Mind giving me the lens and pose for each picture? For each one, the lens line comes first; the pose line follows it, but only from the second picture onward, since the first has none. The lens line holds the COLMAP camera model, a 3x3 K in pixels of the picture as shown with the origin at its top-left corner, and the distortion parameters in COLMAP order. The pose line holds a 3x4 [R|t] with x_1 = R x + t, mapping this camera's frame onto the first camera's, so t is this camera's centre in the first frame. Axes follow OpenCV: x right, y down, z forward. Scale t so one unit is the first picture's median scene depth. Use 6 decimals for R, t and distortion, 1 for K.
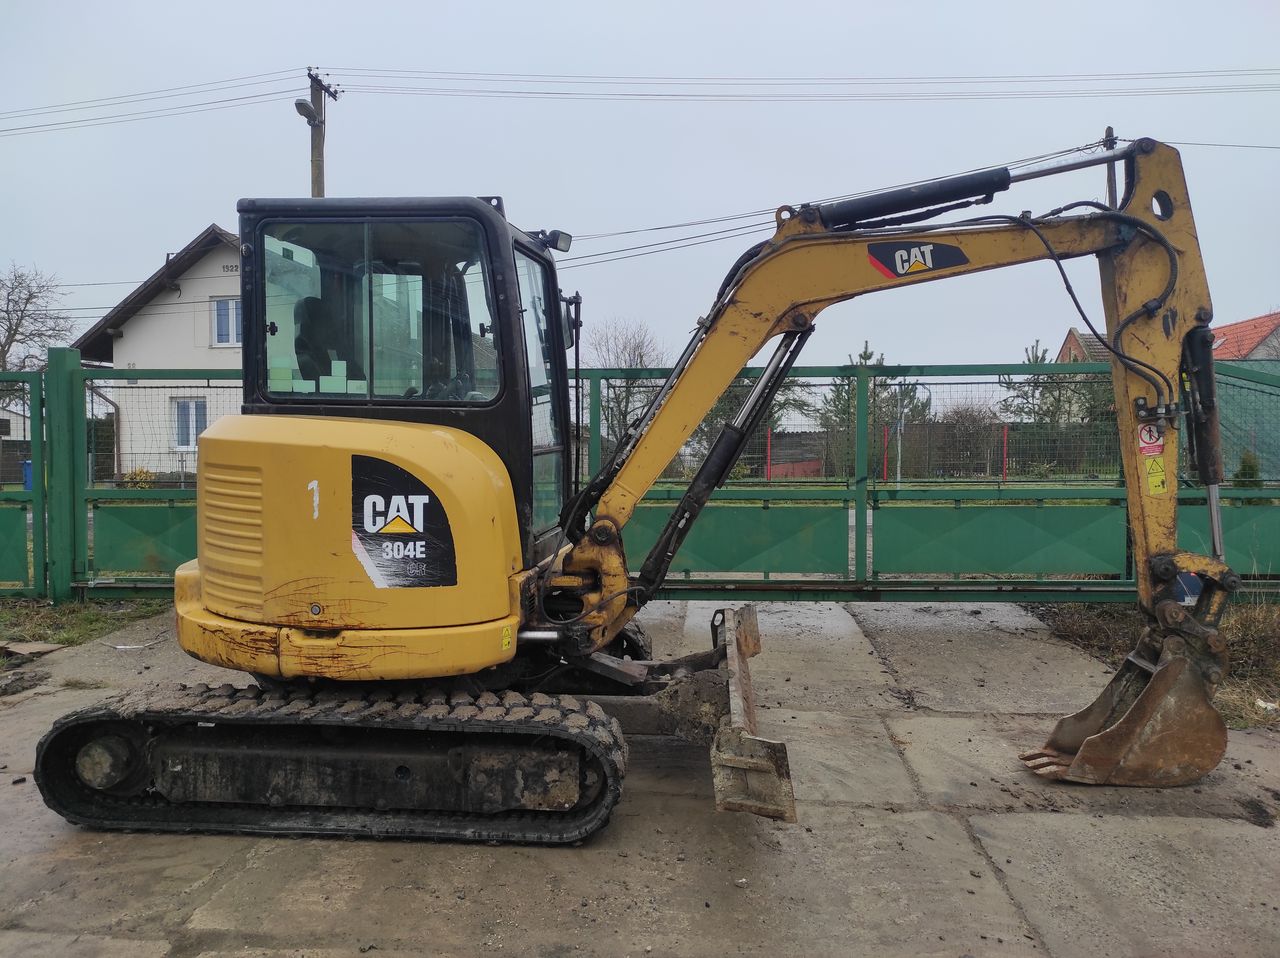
lens RADIAL K [[936.9, 0, 643.6], [0, 936.9, 475.3], [0, 0, 1]] dist [0.060472, -0.045856]
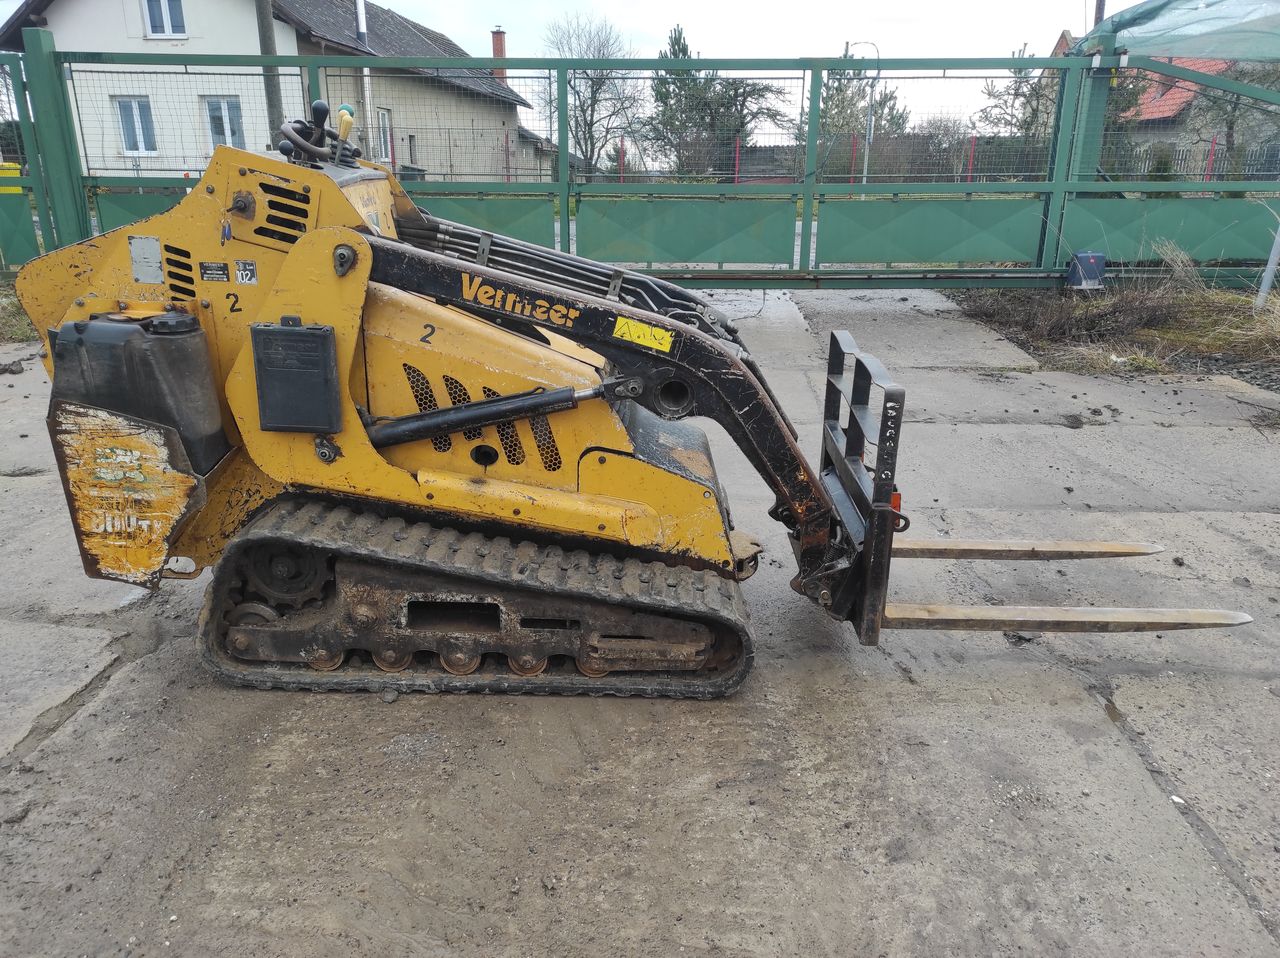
lens RADIAL K [[935.5, 0, 645.3], [0, 935.5, 482.2], [0, 0, 1]] dist [0.072566, -0.077932]
pose [[0.999368, -0.004274, 0.035297, 0.001771], [-0.006099, 0.957426, 0.288614, 0.030876], [-0.035028, -0.288647, 0.956795, -0.133095]]
